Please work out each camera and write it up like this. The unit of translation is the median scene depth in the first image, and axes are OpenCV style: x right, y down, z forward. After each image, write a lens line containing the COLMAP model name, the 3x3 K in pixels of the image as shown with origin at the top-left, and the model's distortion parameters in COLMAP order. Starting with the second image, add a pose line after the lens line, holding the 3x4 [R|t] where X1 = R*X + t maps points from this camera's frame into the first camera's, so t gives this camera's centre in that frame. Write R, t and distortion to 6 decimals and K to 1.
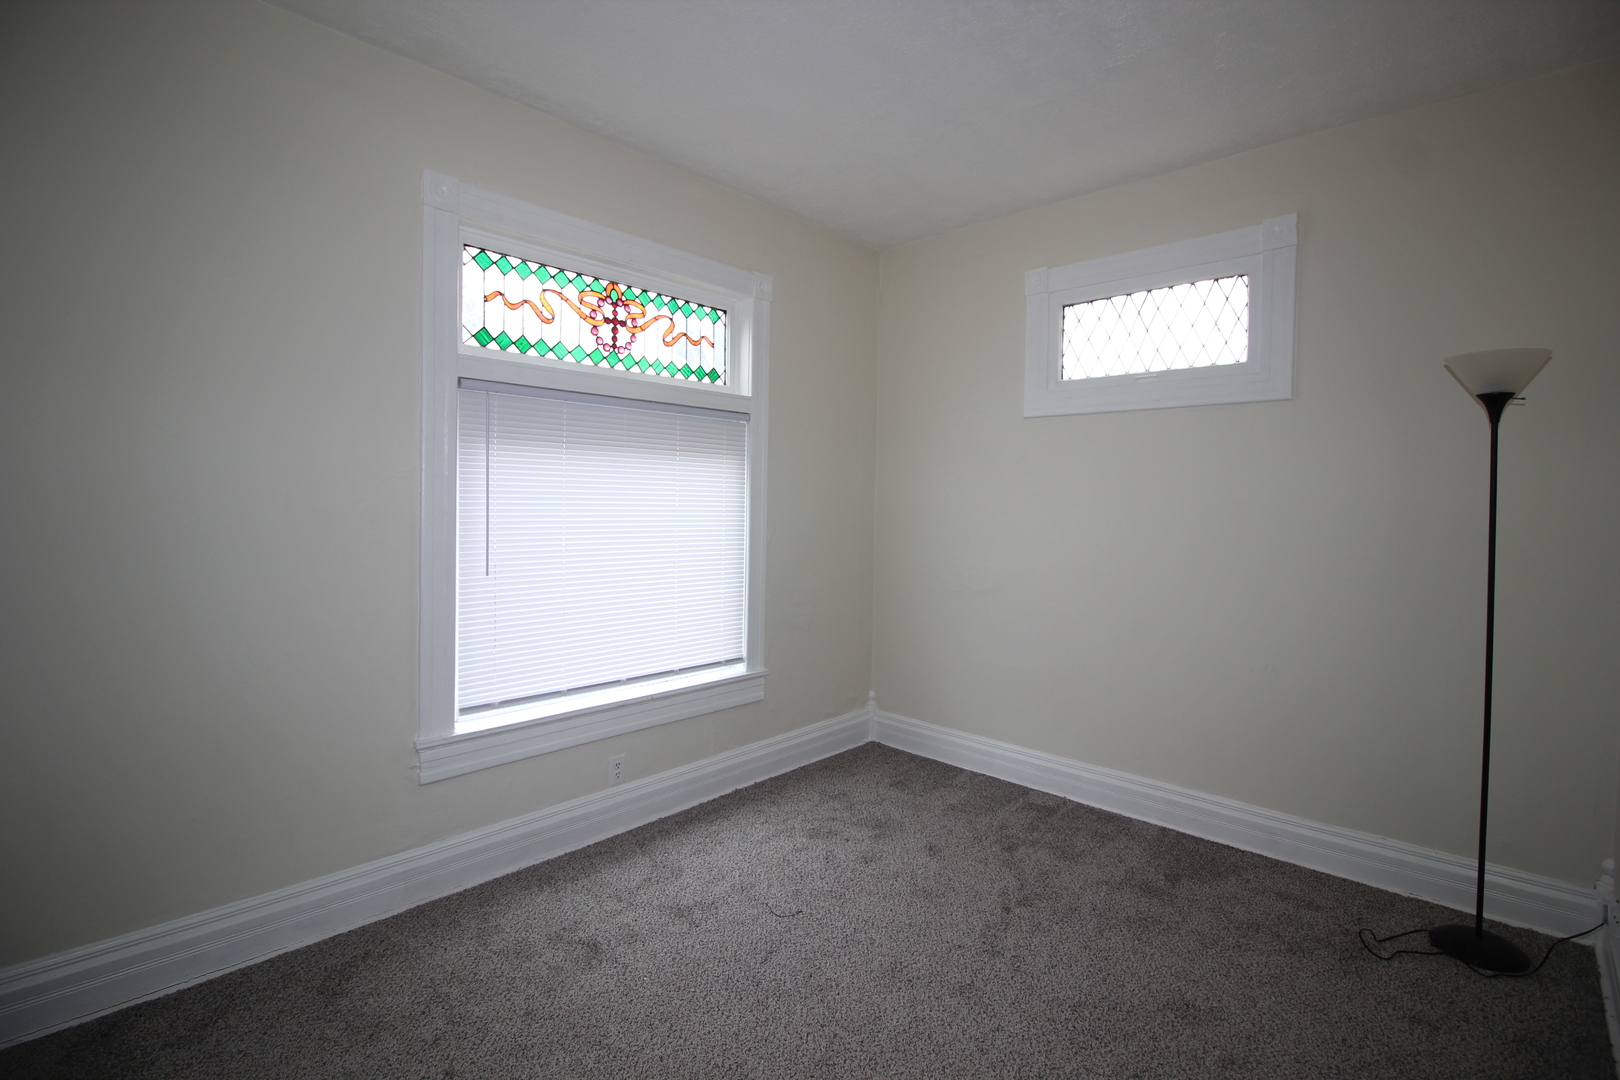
lens RADIAL K [[753.7, 0, 804.8], [0, 753.7, 532.8], [0, 0, 1]] dist [0.002901, -0.001052]
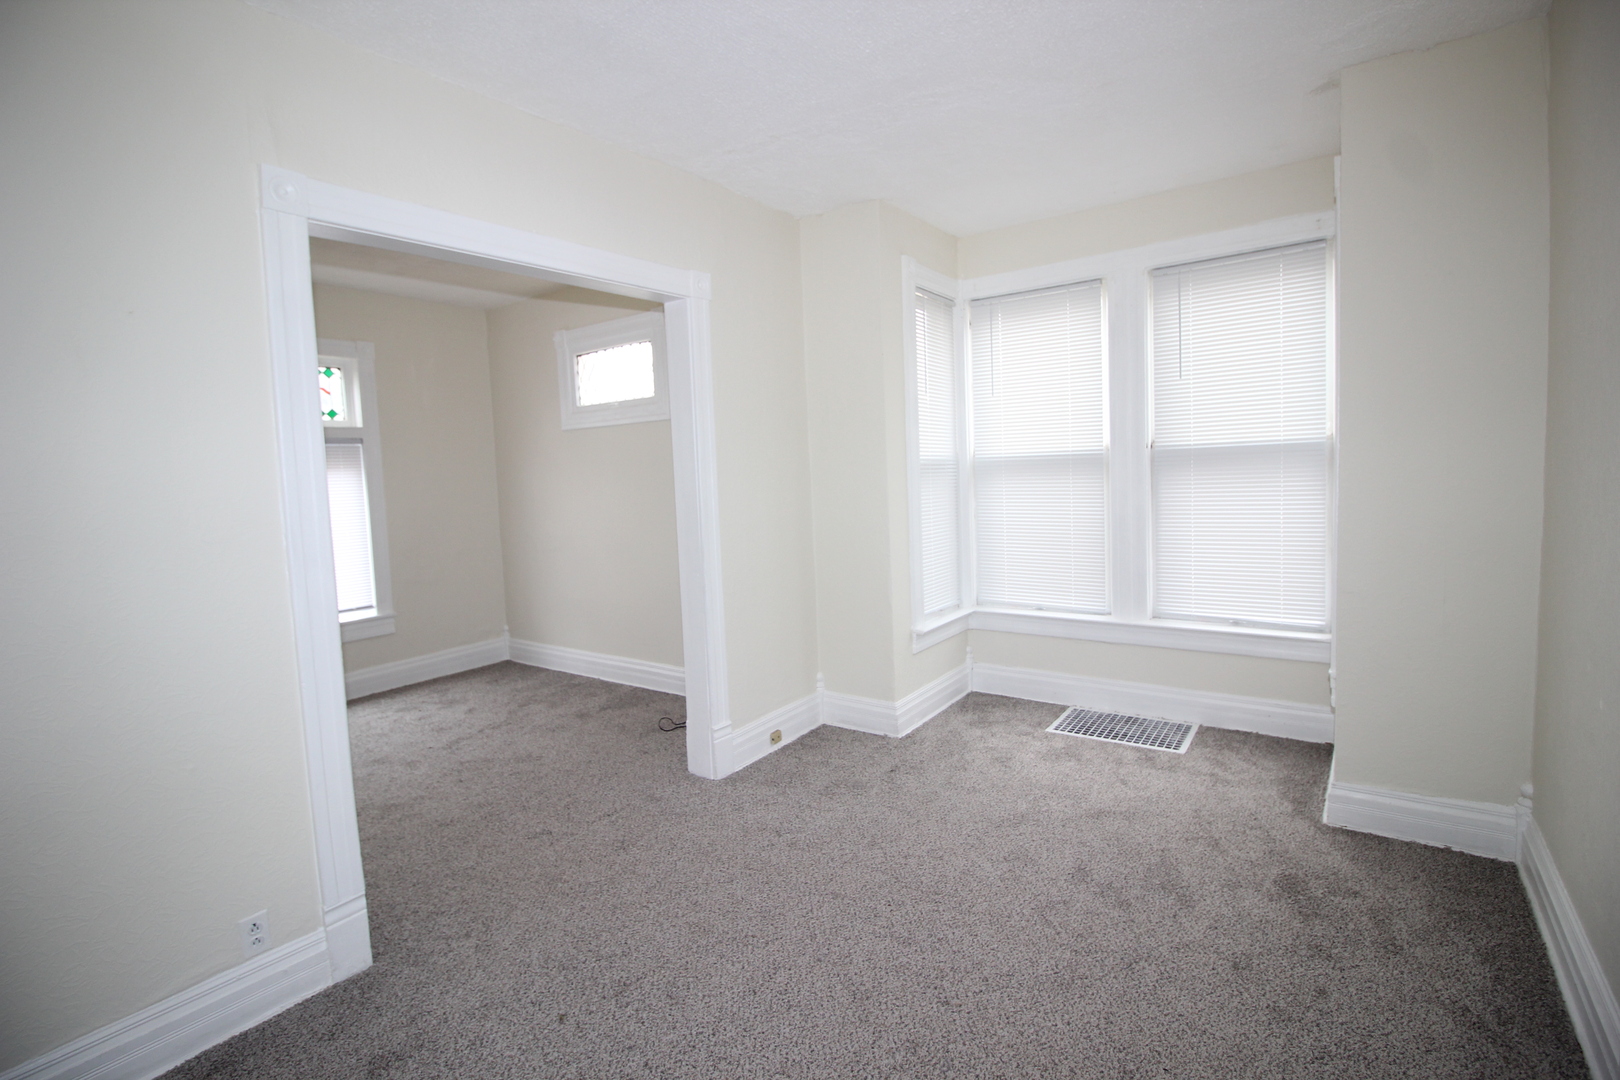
lens RADIAL K [[753.7, 0, 813.9], [0, 753.7, 537.3], [0, 0, 1]] dist [0.002901, -0.001052]
pose [[0.991760, -0.067802, 0.108698, 0.626492], [0.063513, 0.997078, 0.042445, 0.026106], [-0.111258, -0.035192, 0.993168, -0.560280]]
